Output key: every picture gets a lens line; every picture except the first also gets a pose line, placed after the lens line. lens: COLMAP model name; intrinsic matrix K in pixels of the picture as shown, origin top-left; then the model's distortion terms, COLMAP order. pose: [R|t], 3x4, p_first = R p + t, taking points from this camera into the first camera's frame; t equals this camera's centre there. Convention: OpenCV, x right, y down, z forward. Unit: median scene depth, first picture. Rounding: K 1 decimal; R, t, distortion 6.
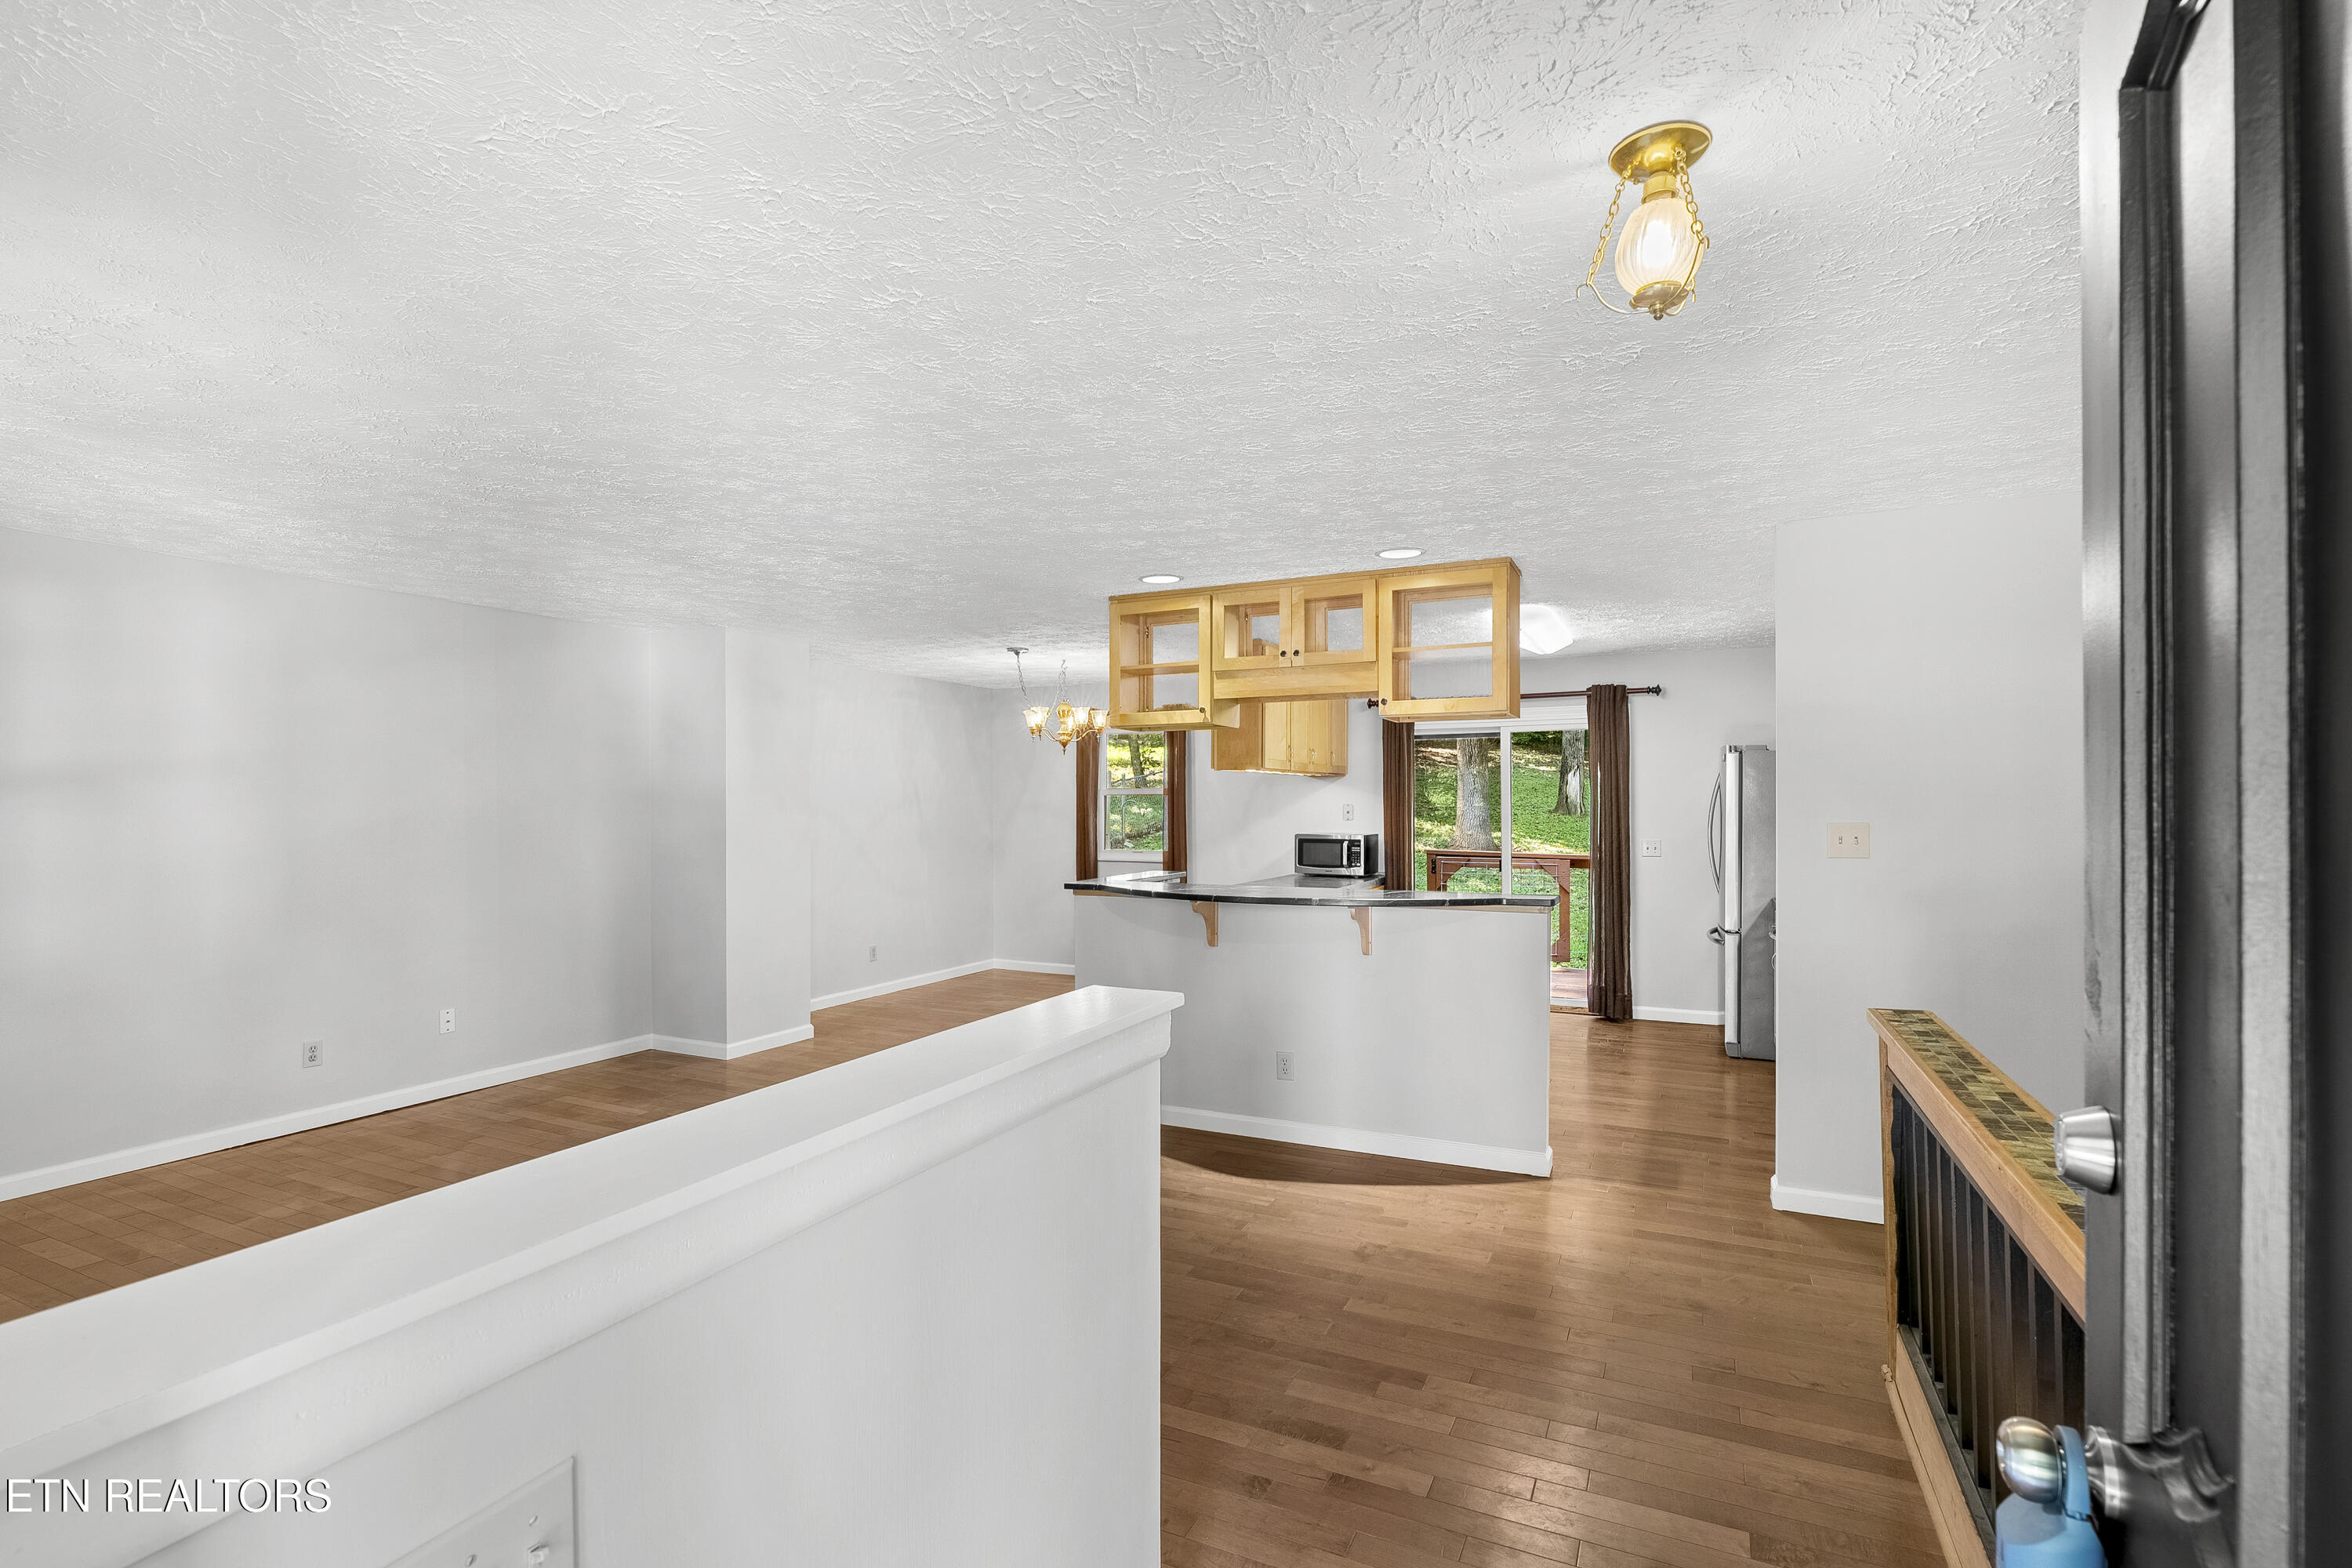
lens RADIAL K [[1078.7, 0, 1172.0], [0, 1078.7, 796.4], [0, 0, 1]] dist [-0.005778, 0.001048]
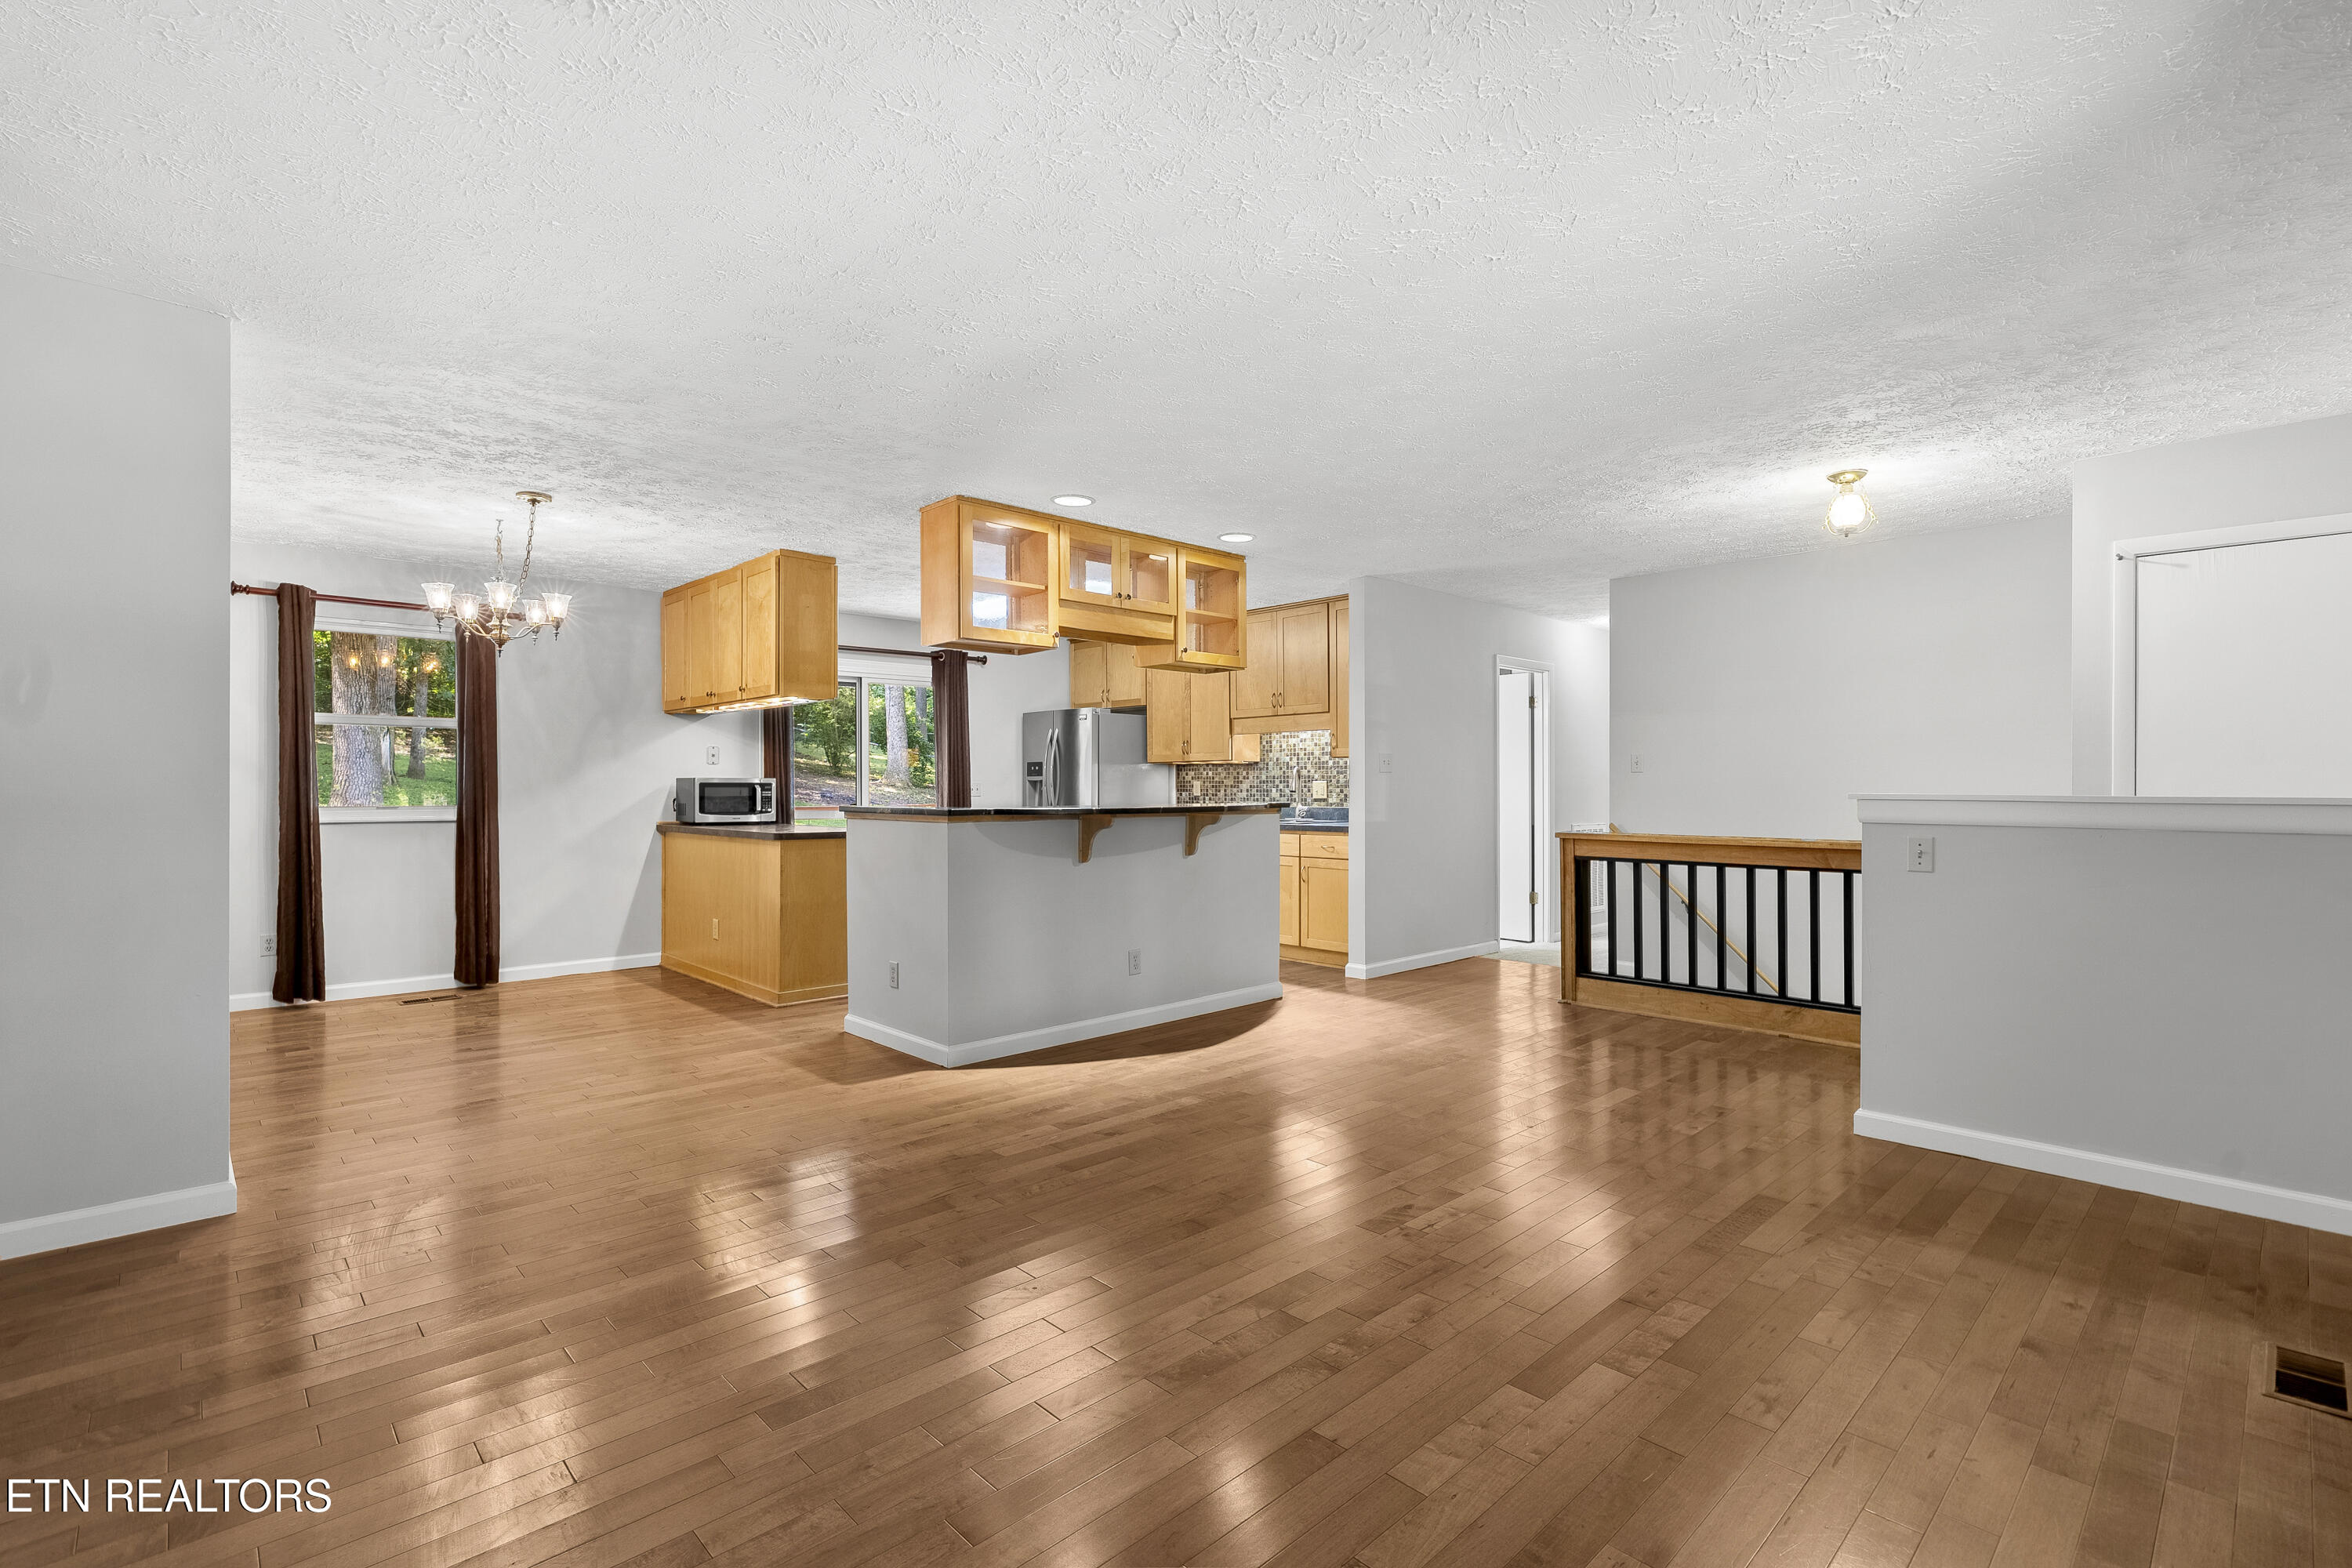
lens RADIAL K [[1078.7, 0, 1168.5], [0, 1078.7, 809.7], [0, 0, 1]] dist [-0.005778, 0.001048]
pose [[0.358850, -0.018187, 0.933218, -0.616883], [-0.006772, 0.999733, 0.022087, 0.042434], [-0.933371, -0.014246, 0.358631, 0.363140]]
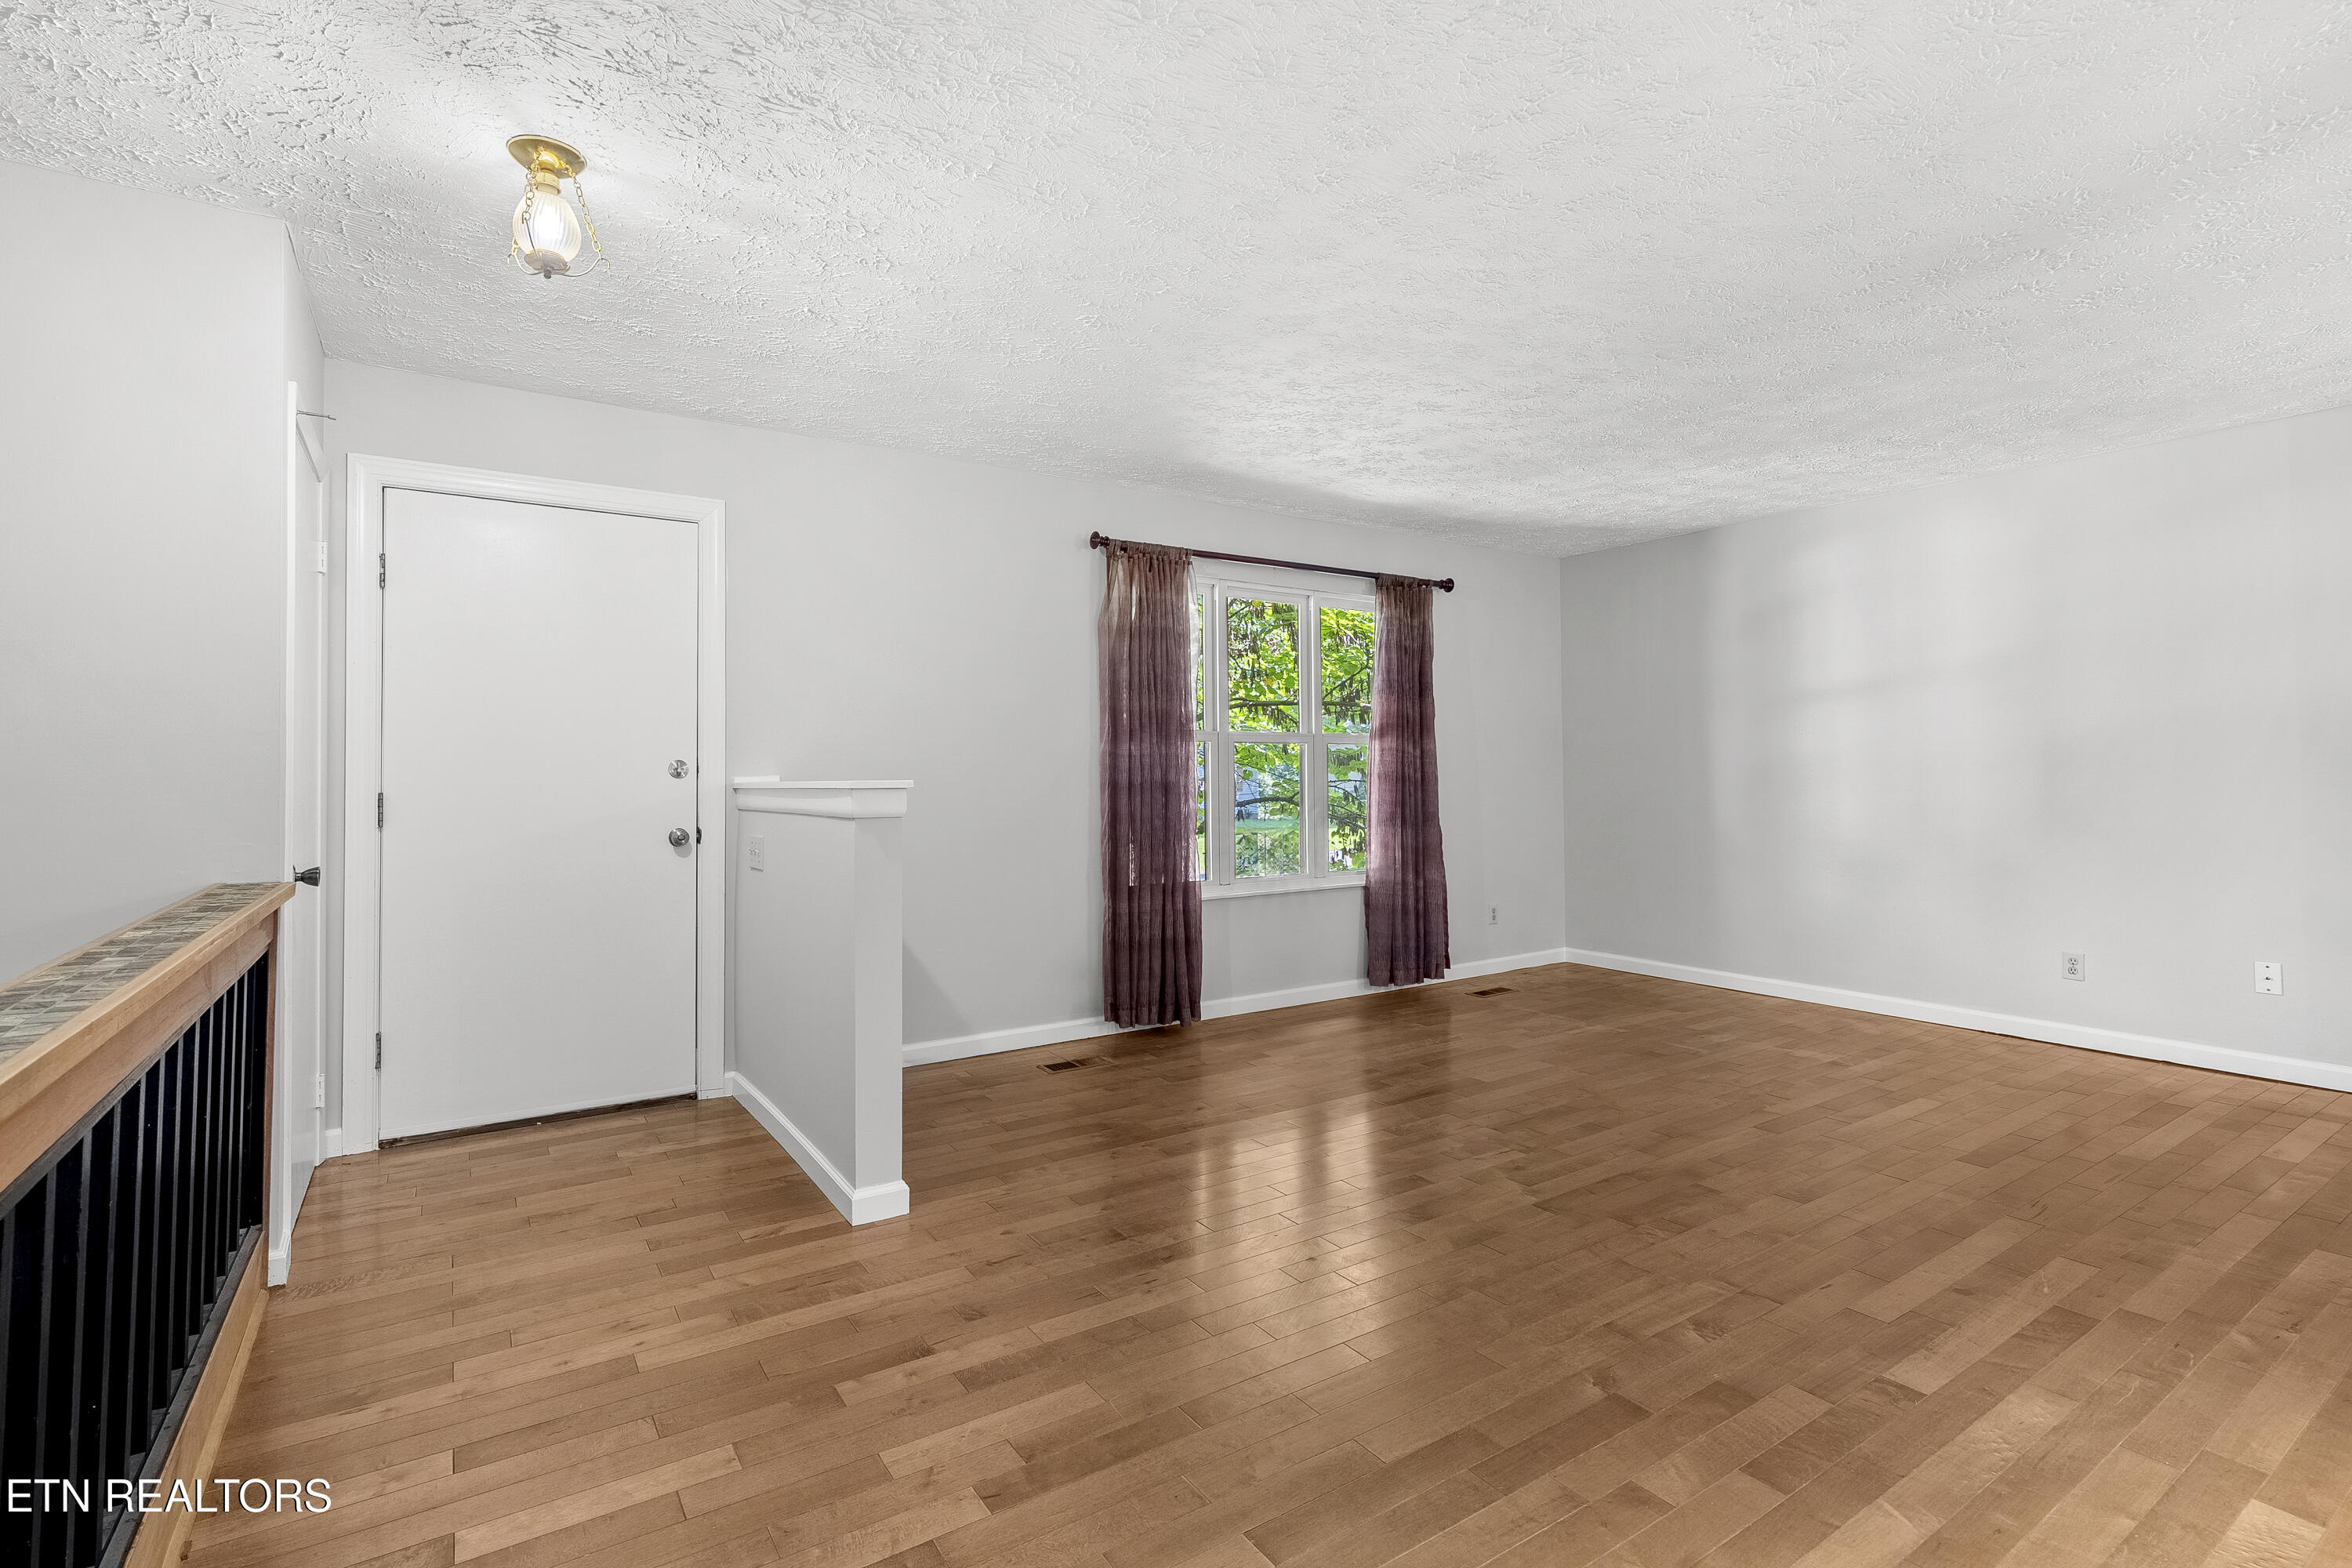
lens RADIAL K [[1078.7, 0, 1188.9], [0, 1078.7, 765.3], [0, 0, 1]] dist [-0.005778, 0.001048]
pose [[-0.507378, -0.000262, -0.861723, 0.264960], [0.012109, 0.999899, -0.007434, 0.042305], [0.861638, -0.014207, -0.507324, 0.547049]]
